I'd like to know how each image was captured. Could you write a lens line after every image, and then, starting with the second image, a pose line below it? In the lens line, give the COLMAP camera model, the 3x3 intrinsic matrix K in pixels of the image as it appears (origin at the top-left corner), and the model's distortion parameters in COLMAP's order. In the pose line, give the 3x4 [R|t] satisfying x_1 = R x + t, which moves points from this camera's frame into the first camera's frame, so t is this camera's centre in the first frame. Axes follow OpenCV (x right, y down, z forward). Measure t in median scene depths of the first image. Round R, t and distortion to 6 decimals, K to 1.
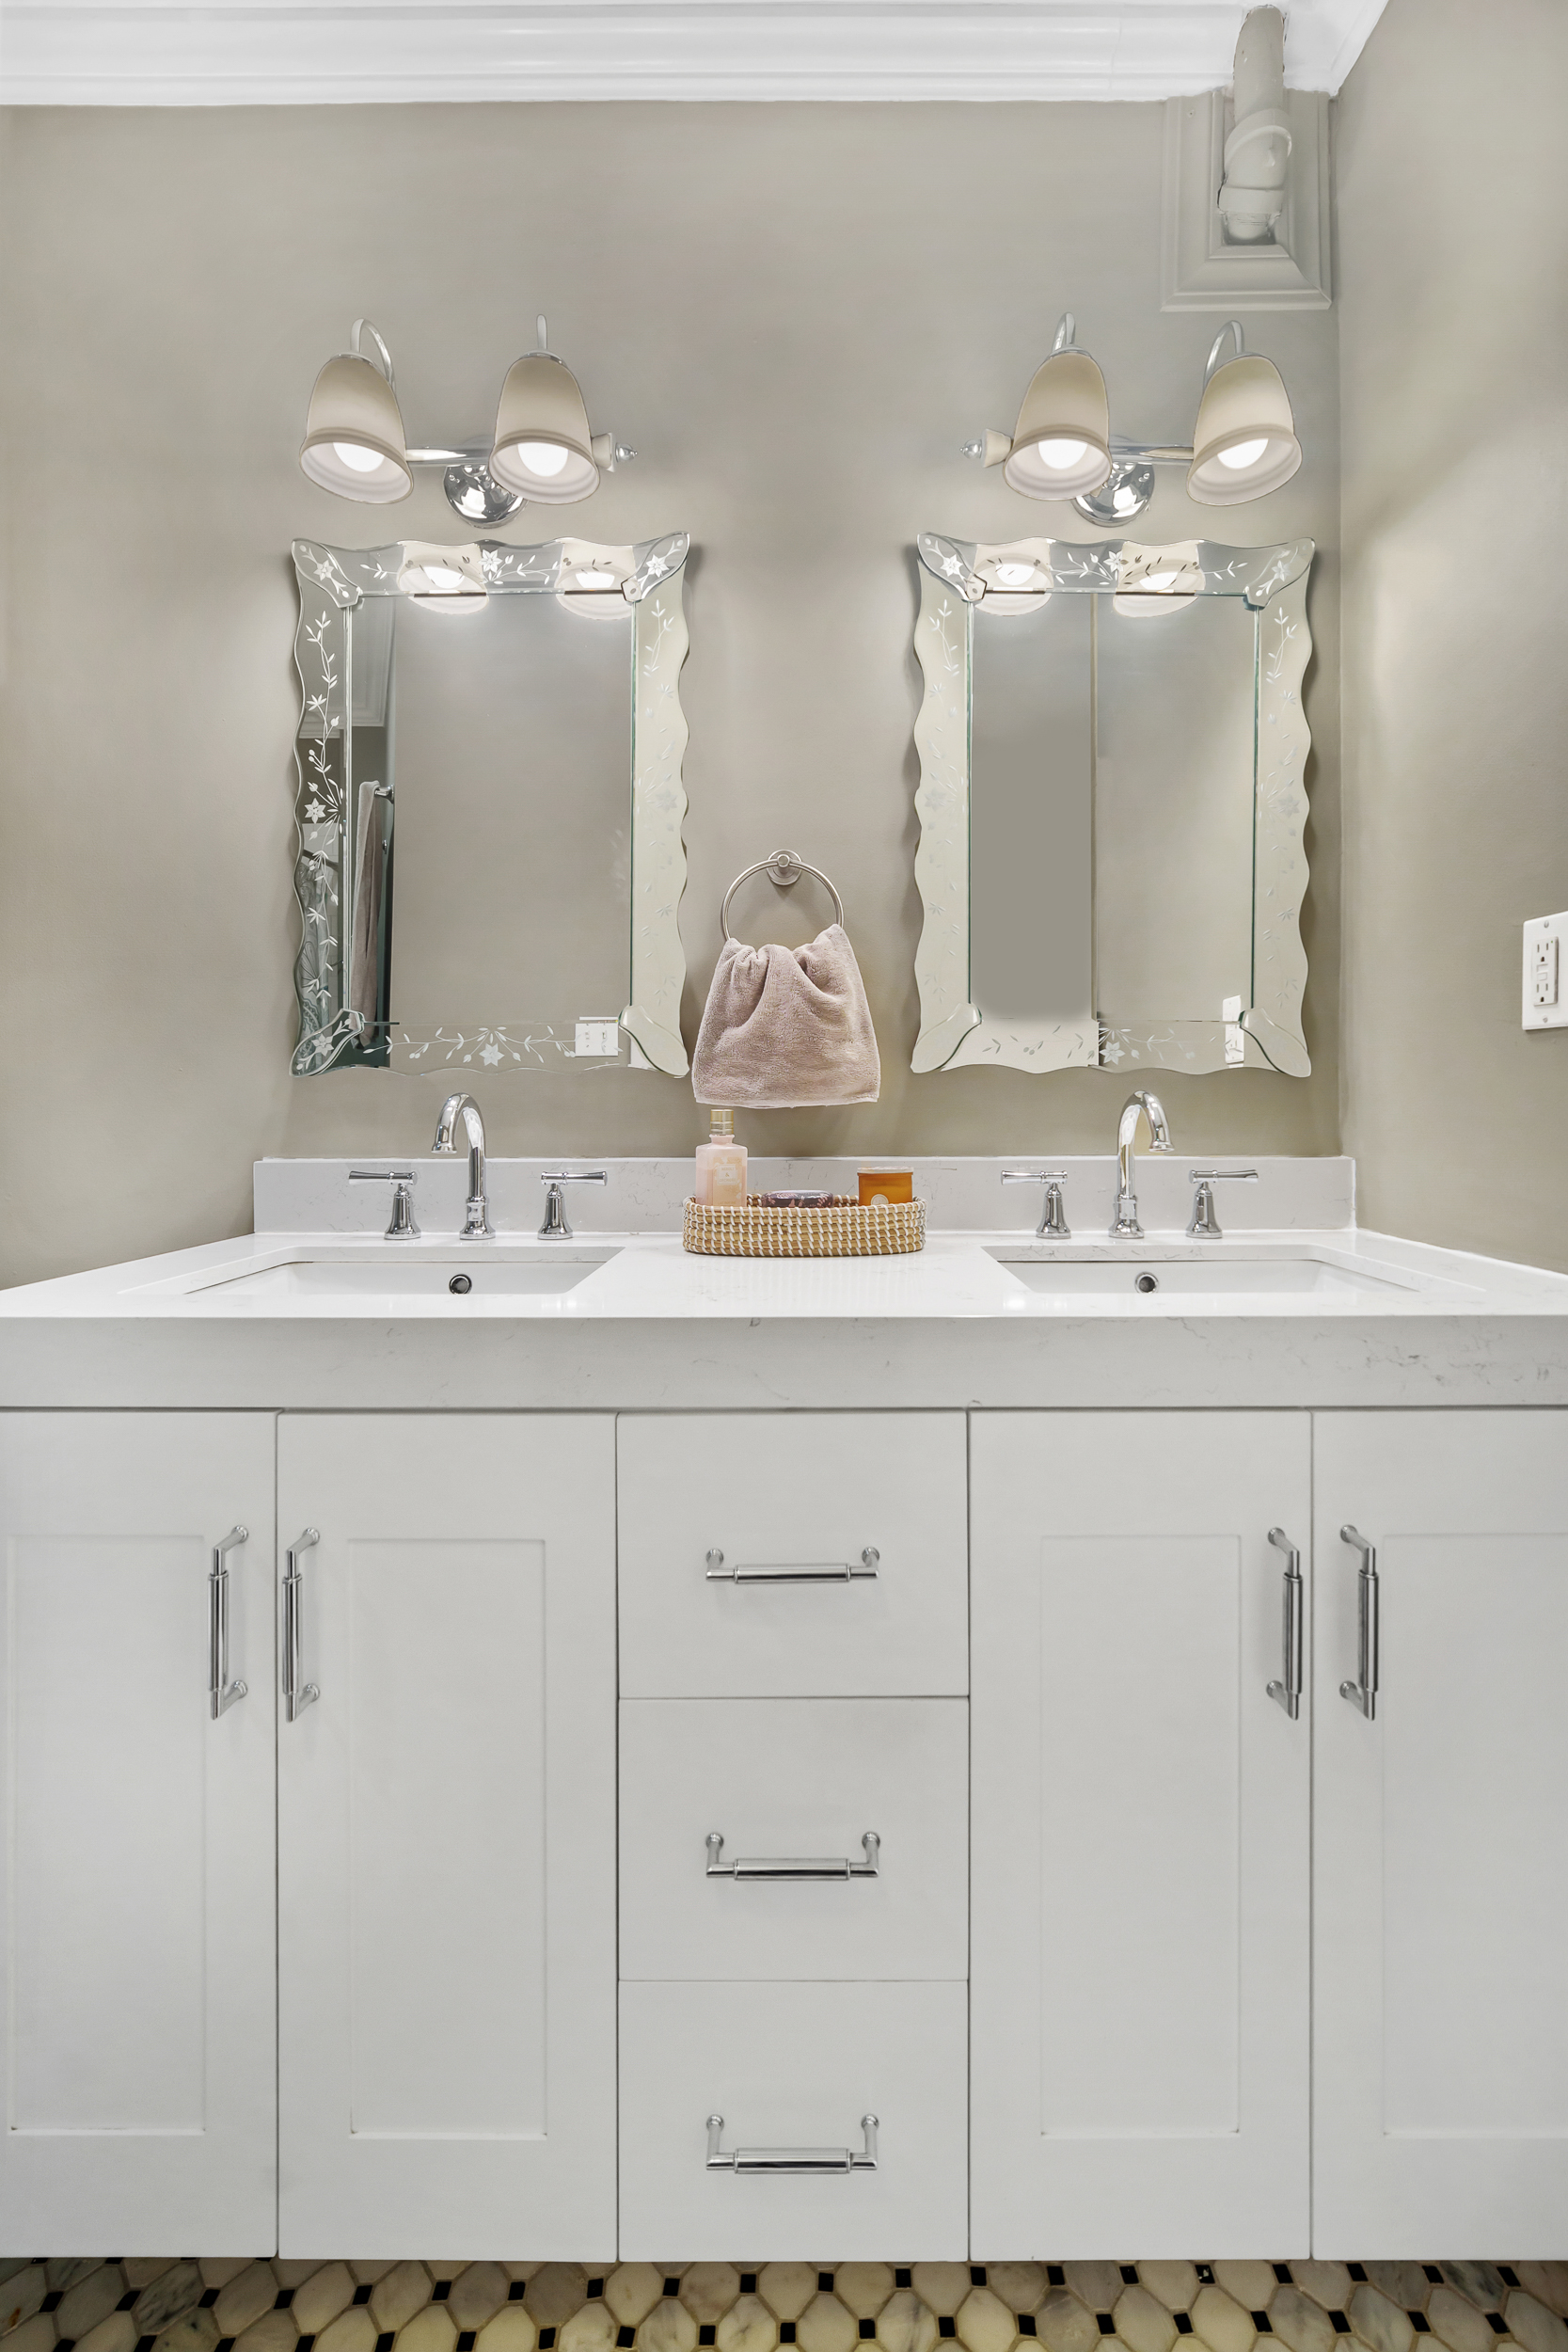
lens RADIAL K [[966.6, 0, 824.5], [0, 966.6, 1101.4], [0, 0, 1]] dist [0.003295, 0.000329]
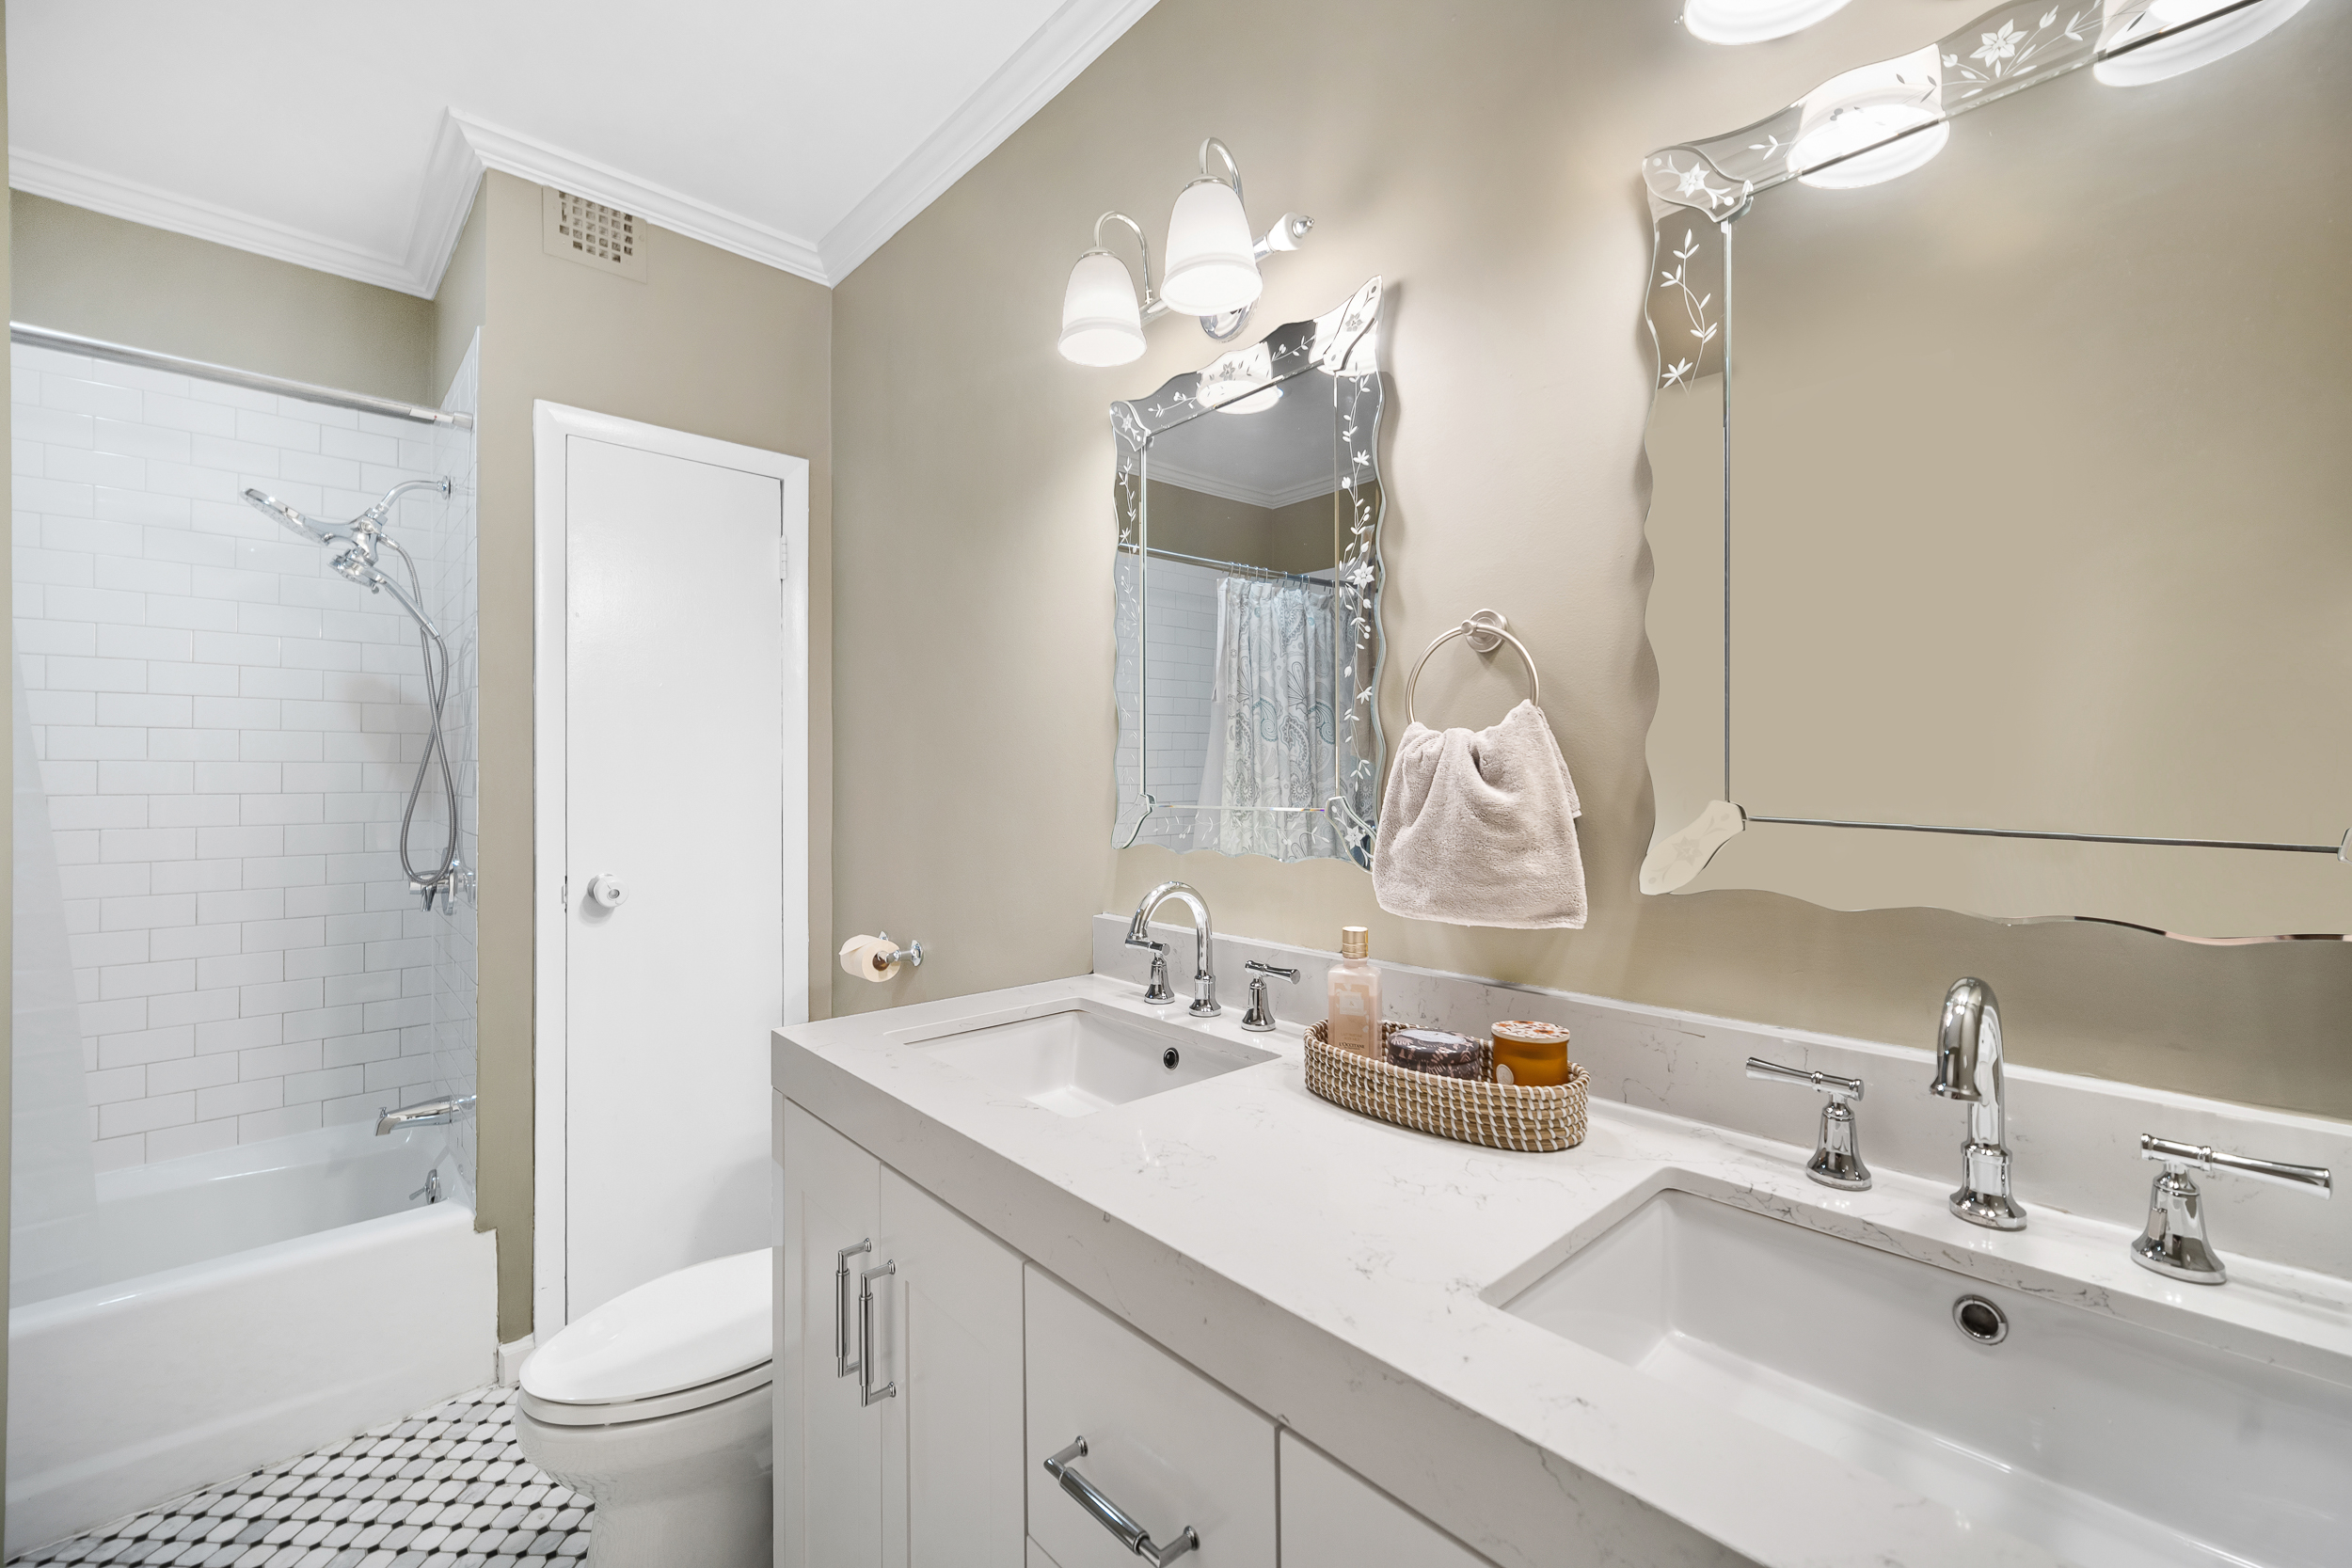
lens RADIAL K [[966.6, 0, 1174.4], [0, 966.6, 775.5], [0, 0, 1]] dist [0.003295, 0.000329]
pose [[0.677873, -0.000044, -0.735179, 0.408326], [-0.002381, 0.999995, -0.002256, -0.121619], [0.735175, 0.003280, 0.677869, 0.256555]]
